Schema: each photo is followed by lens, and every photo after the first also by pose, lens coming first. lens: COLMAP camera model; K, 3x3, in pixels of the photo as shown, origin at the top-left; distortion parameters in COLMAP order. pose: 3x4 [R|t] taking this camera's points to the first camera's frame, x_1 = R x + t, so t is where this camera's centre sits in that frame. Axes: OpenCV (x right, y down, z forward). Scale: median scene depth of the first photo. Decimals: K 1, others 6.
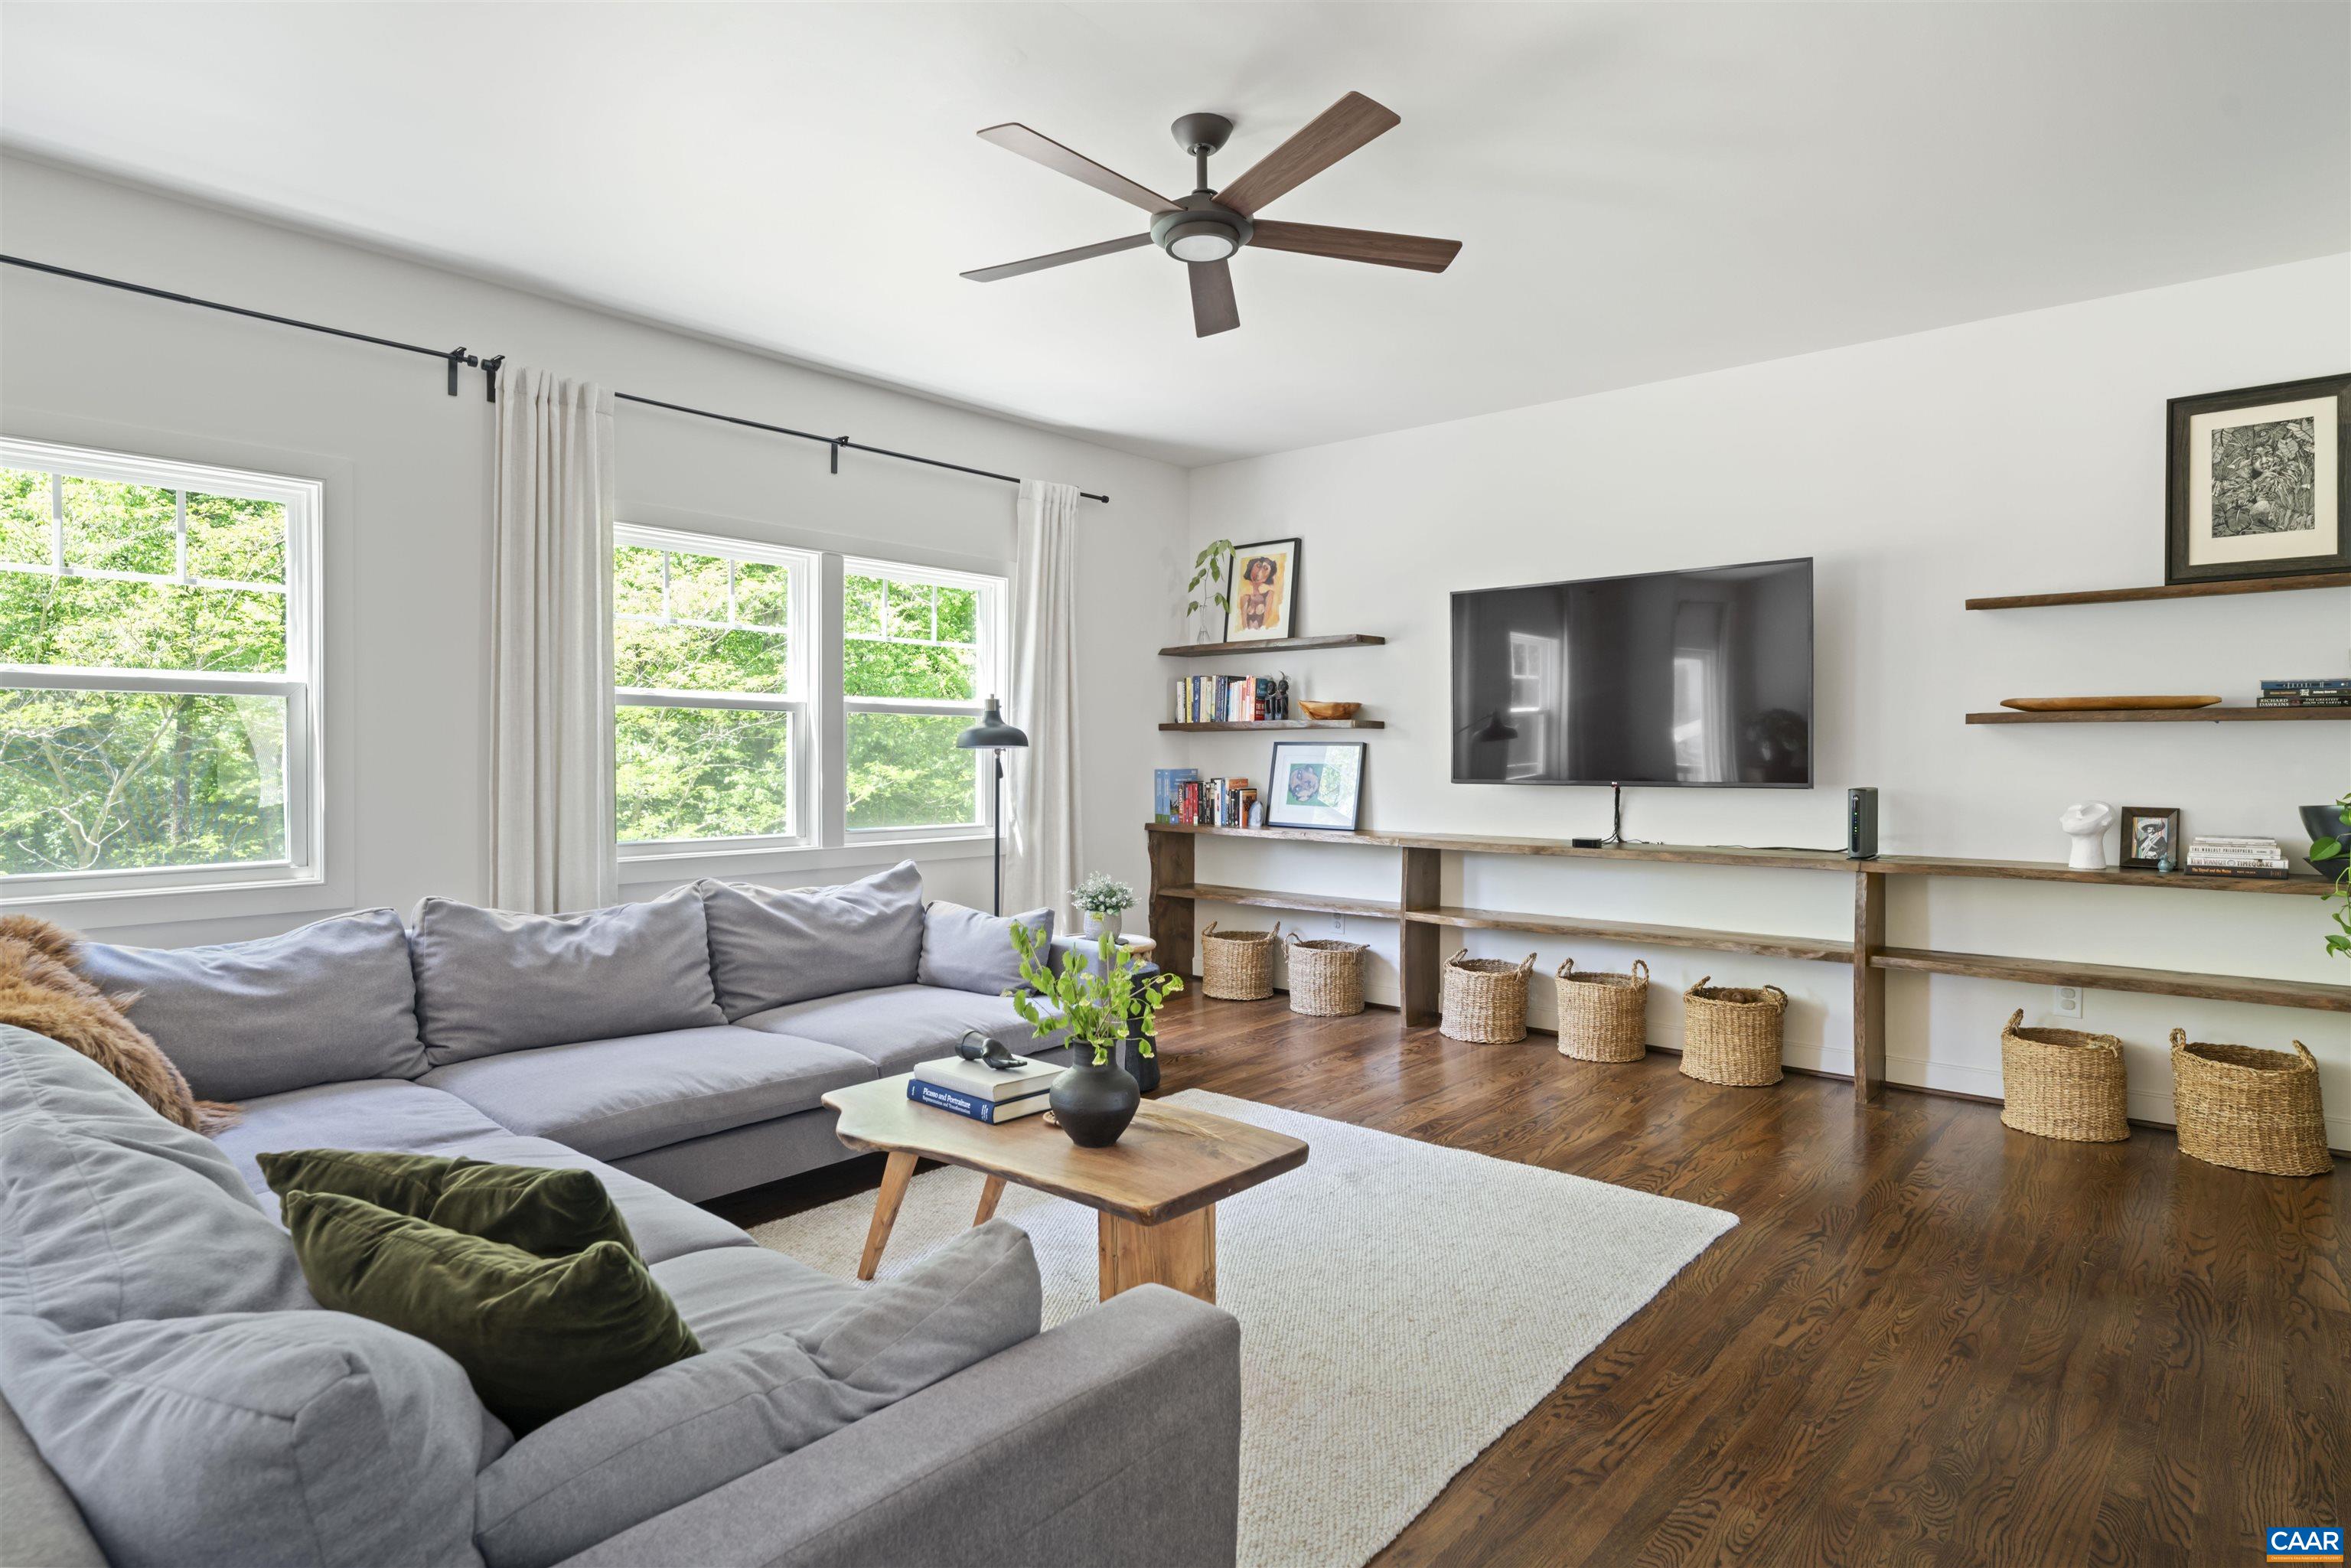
lens RADIAL K [[1264.4, 0, 1175.5], [0, 1264.4, 784.0], [0, 0, 1]] dist [-0.000612, 0.000025]
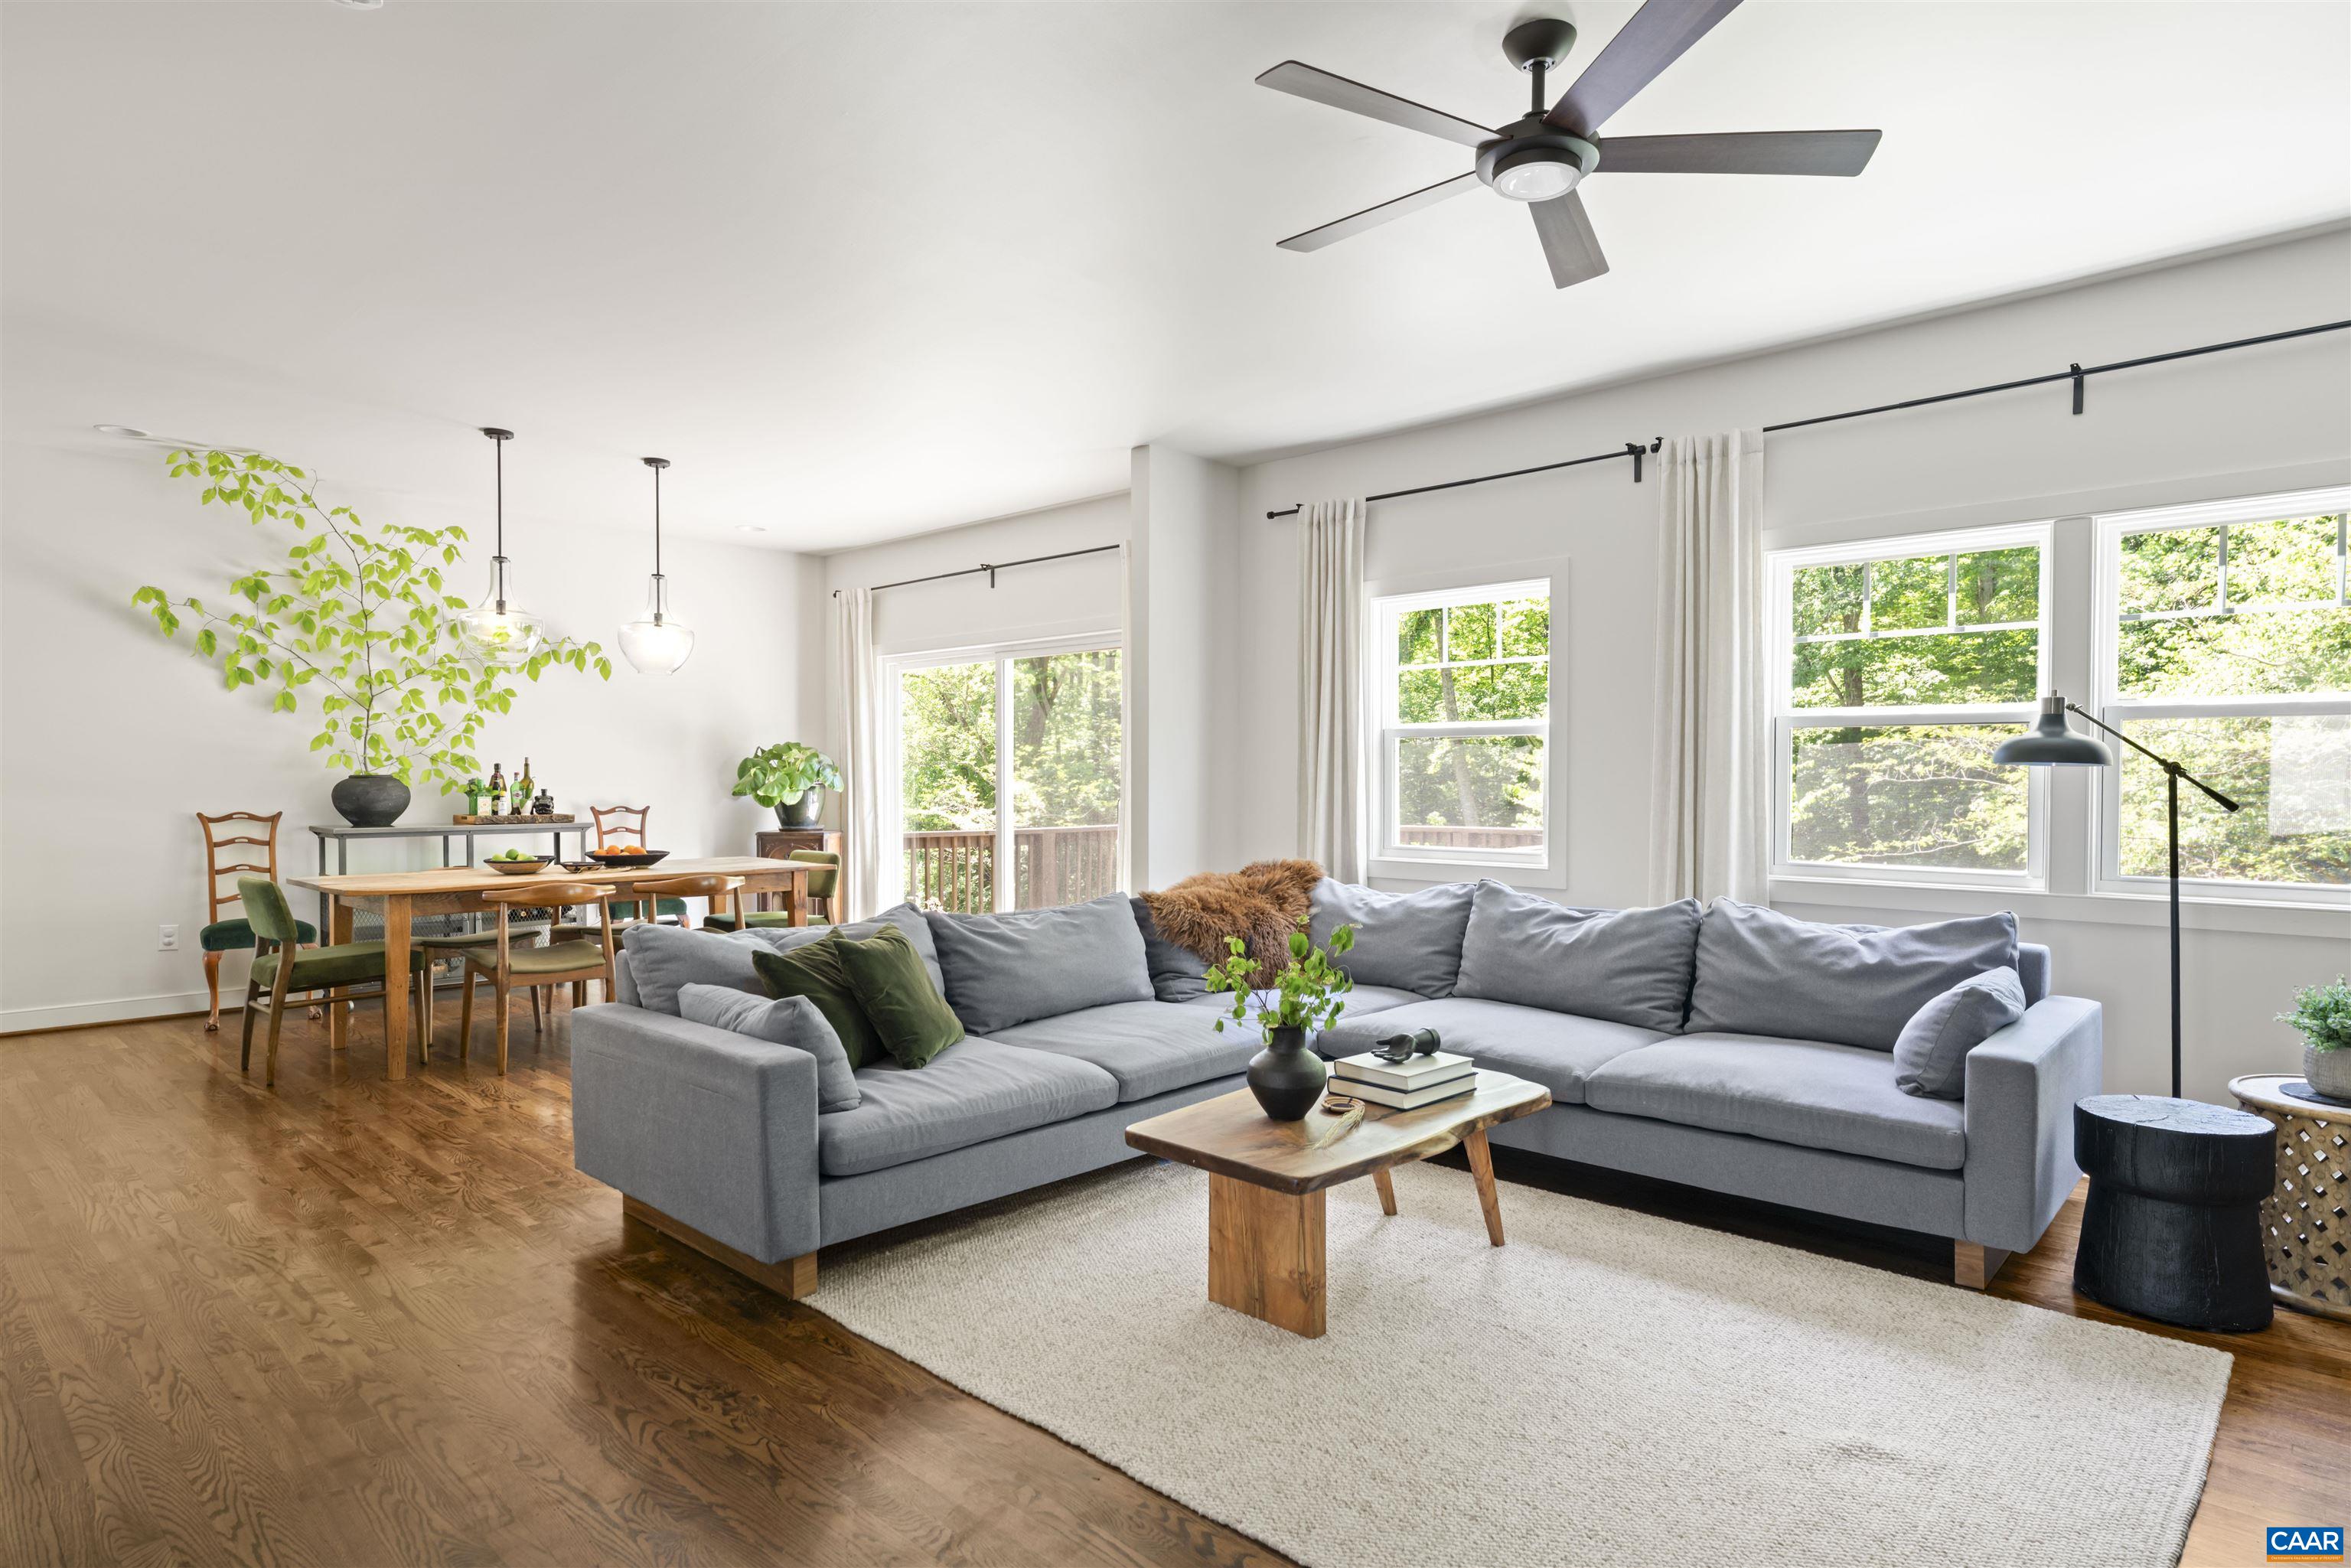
lens RADIAL K [[1315.2, 0, 1175.1], [0, 1315.2, 810.3], [0, 0, 1]] dist [0.001954, 0.000480]
pose [[-0.060197, 0.025432, -0.997862, 0.707044], [-0.021292, 0.999415, 0.026756, -0.014291], [0.997959, 0.022857, -0.059620, 0.611752]]
